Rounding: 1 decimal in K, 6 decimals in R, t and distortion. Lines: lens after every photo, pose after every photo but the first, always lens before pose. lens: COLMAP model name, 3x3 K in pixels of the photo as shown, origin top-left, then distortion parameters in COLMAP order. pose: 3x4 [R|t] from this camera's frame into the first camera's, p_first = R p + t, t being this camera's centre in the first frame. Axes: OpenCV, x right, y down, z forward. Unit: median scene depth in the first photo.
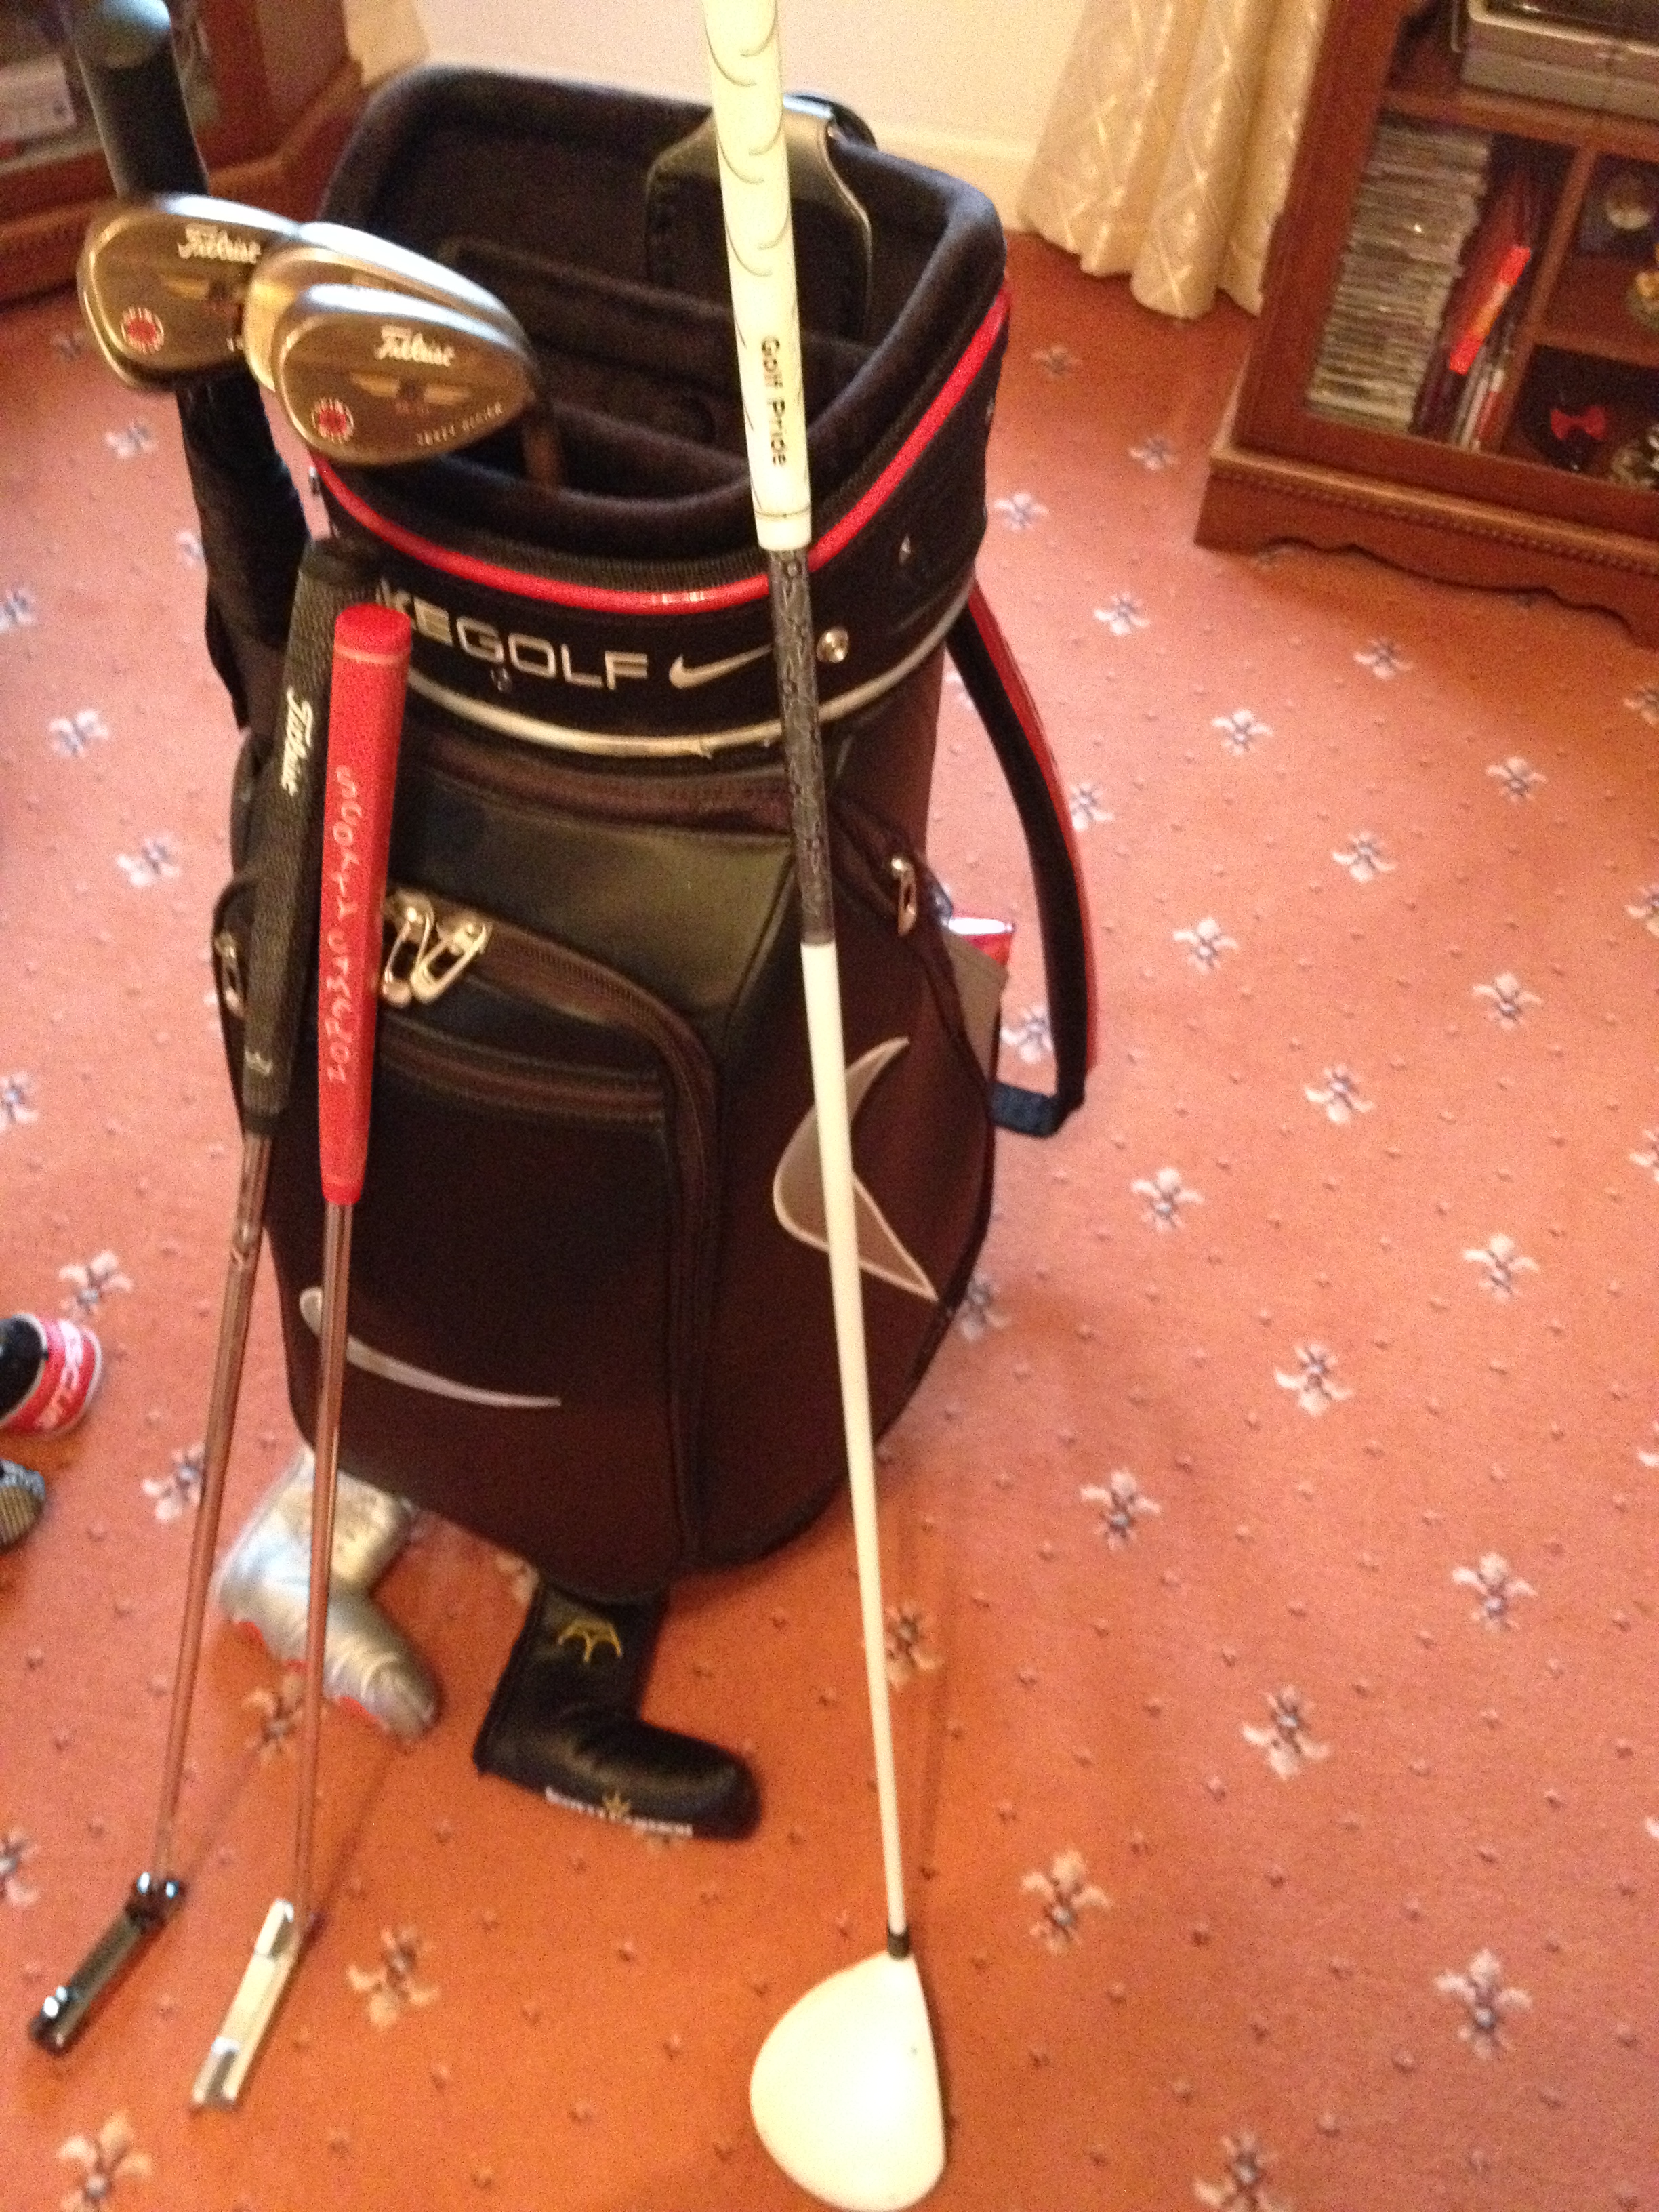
lens RADIAL K [[2094.1, 0, 805.3], [0, 2094.1, 1115.3], [0, 0, 1]] dist [0.013196, 0.000000]
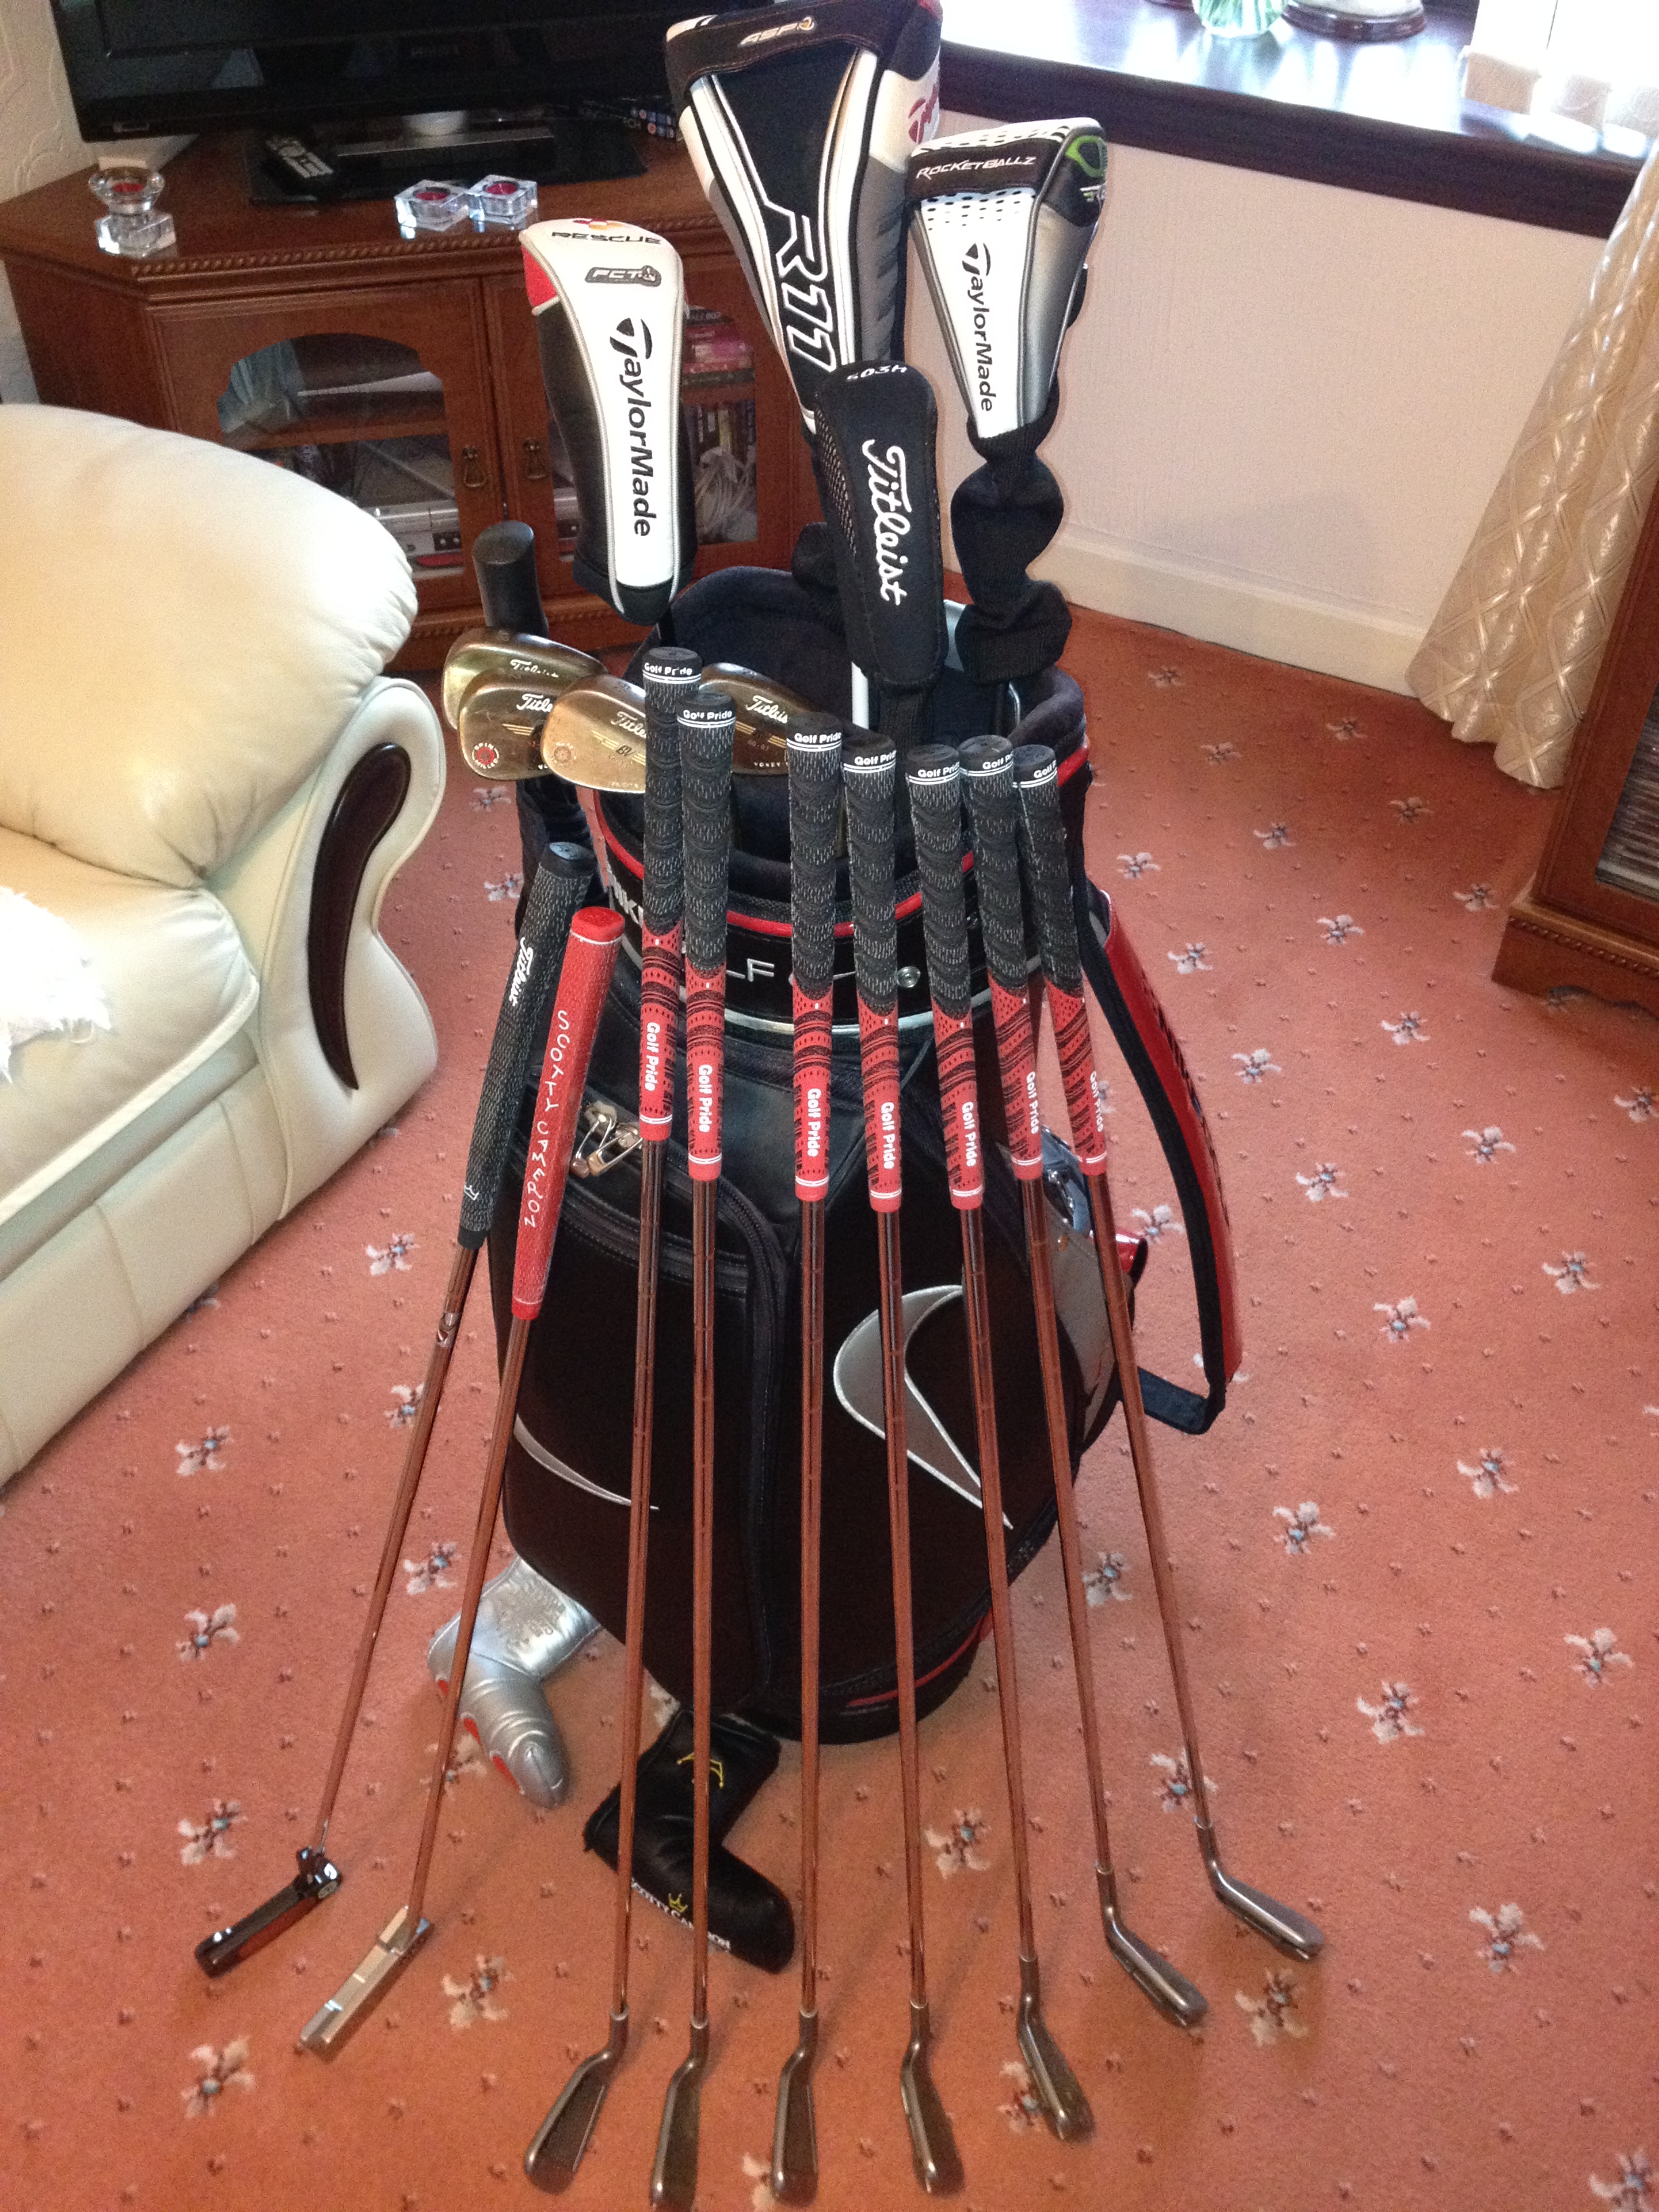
lens RADIAL K [[2094.1, 0, 824.0], [0, 2094.1, 1079.8], [0, 0, 1]] dist [0.013196, 0.000000]
pose [[0.956371, 0.167385, -0.239451, 0.180973], [-0.207206, 0.966413, -0.152025, 0.036751], [0.205961, 0.195008, 0.958933, -0.210620]]
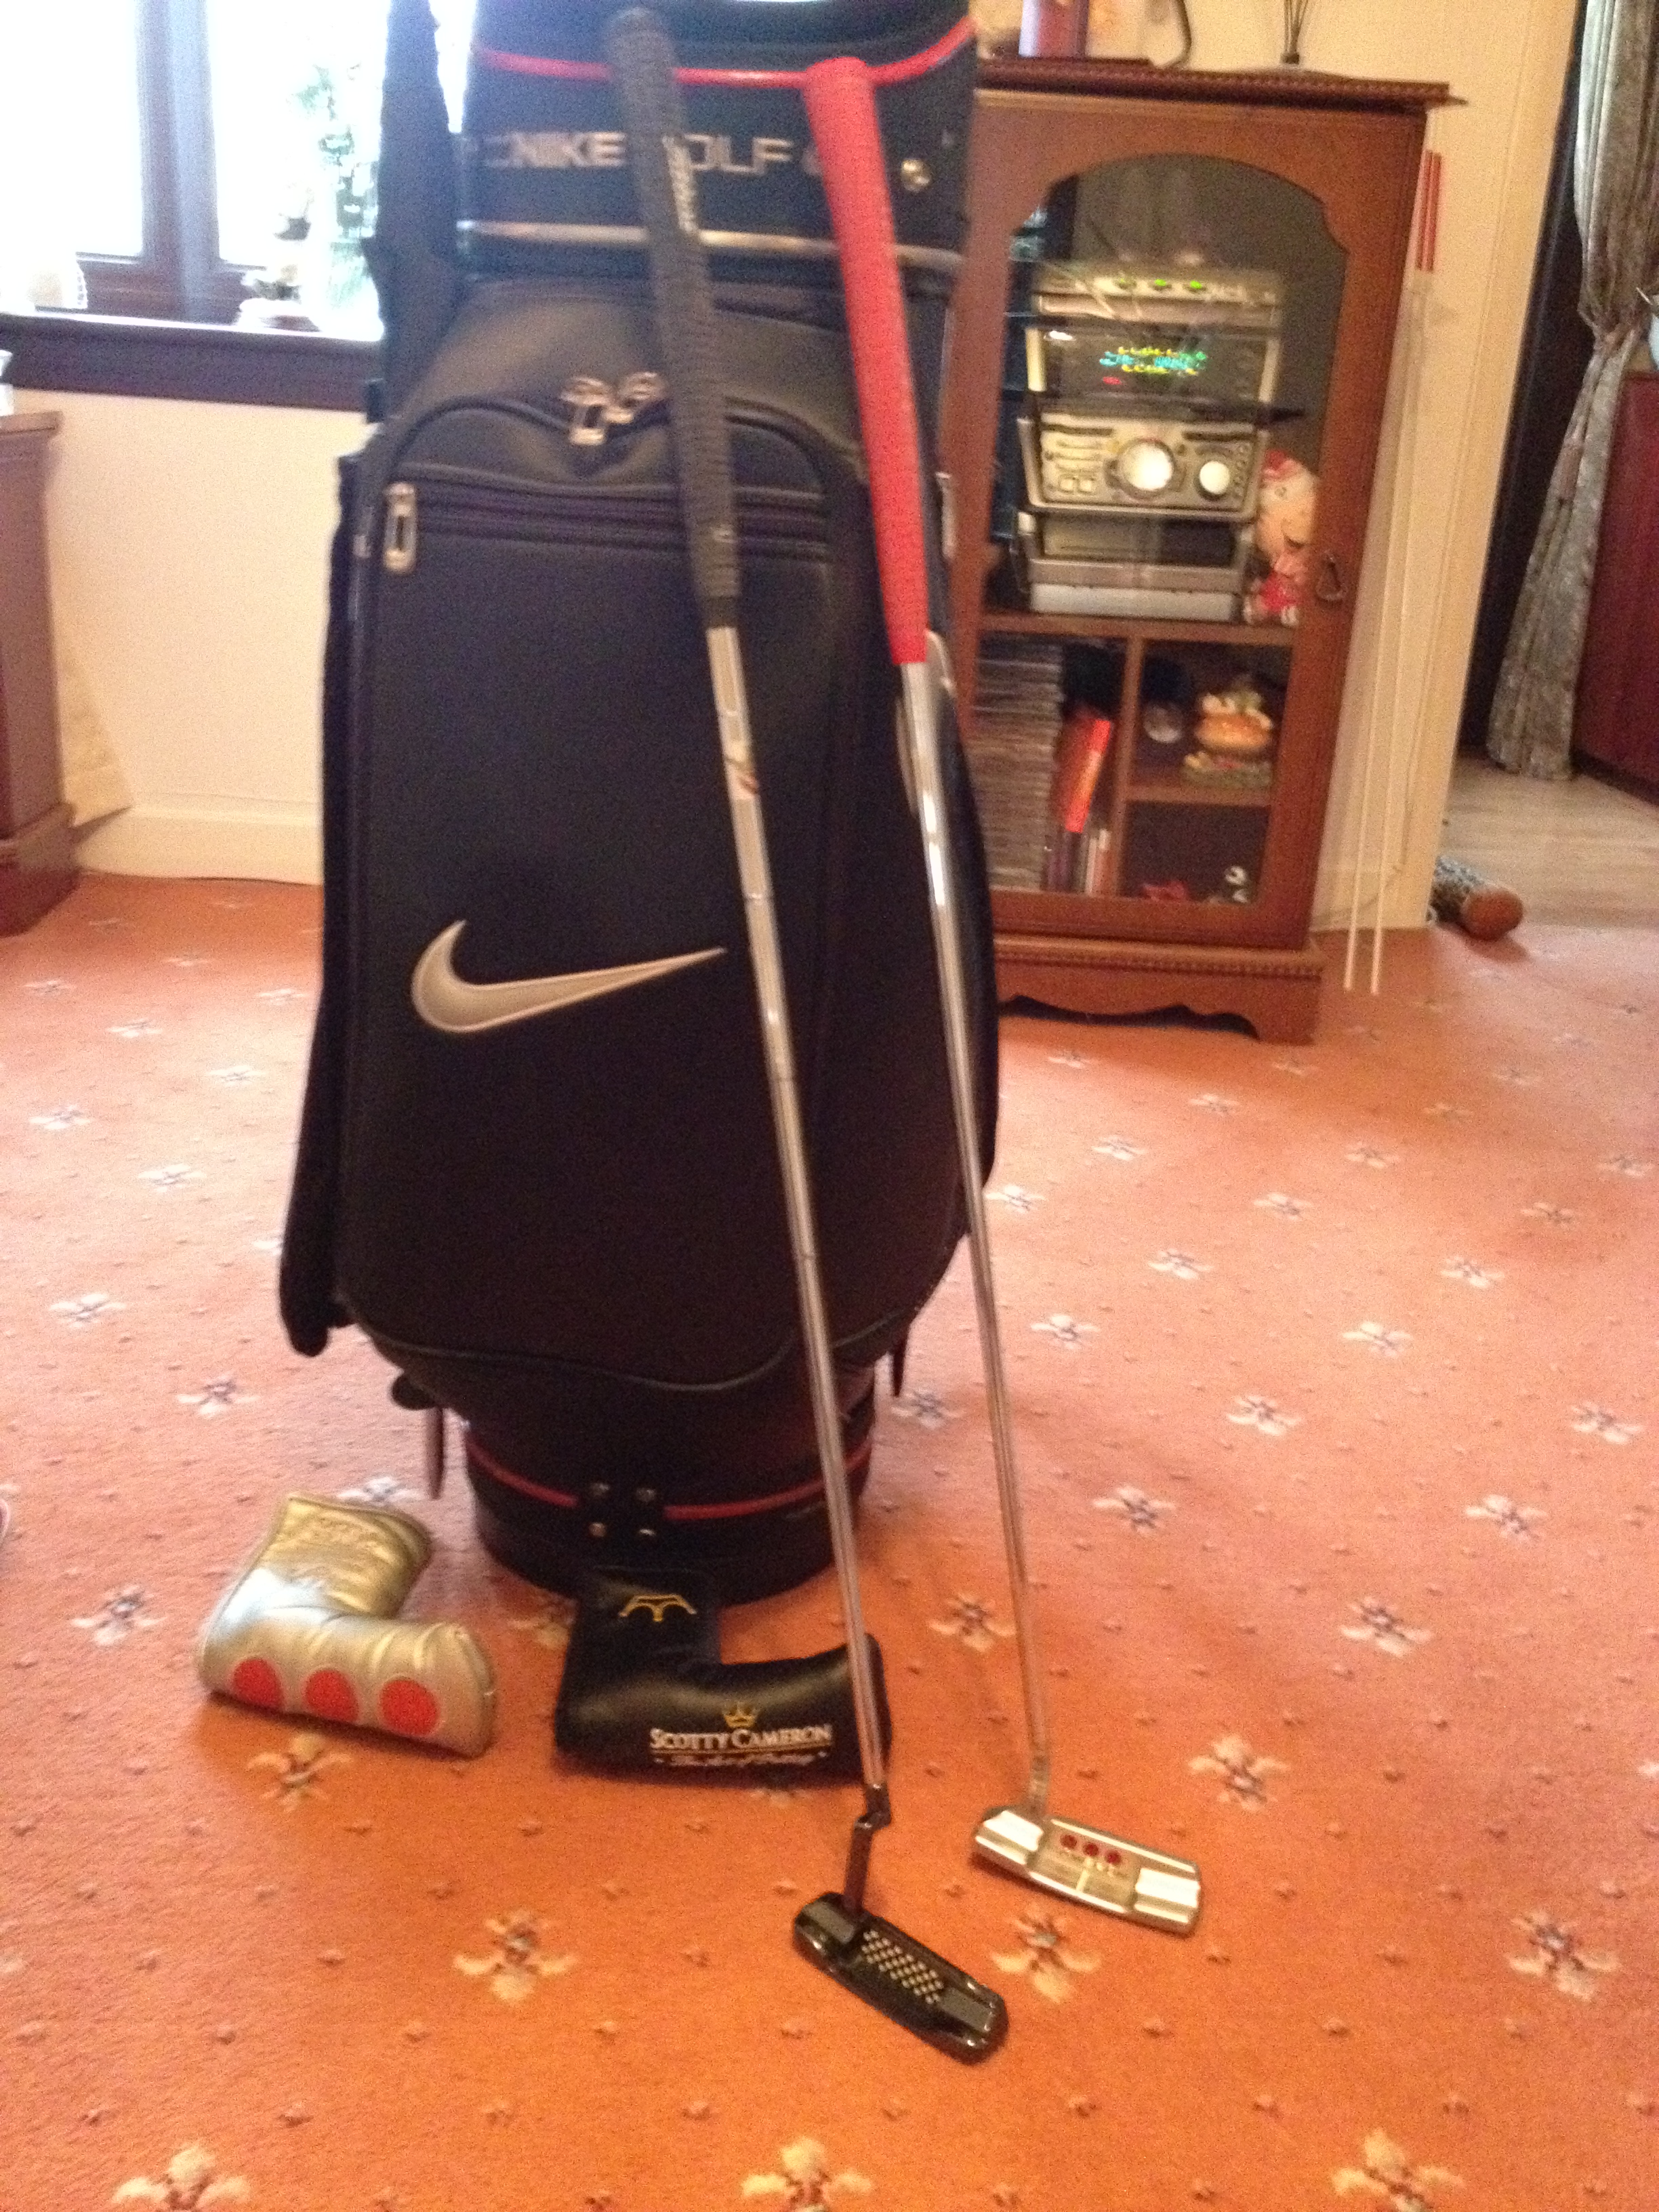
lens RADIAL K [[2094.1, 0, 822.7], [0, 2094.1, 1070.5], [0, 0, 1]] dist [0.013196, 0.000000]
pose [[0.958961, -0.075786, 0.273220, -0.247442], [0.213091, 0.828314, -0.518159, 0.510892], [-0.187043, 0.555115, 0.810470, 0.136752]]
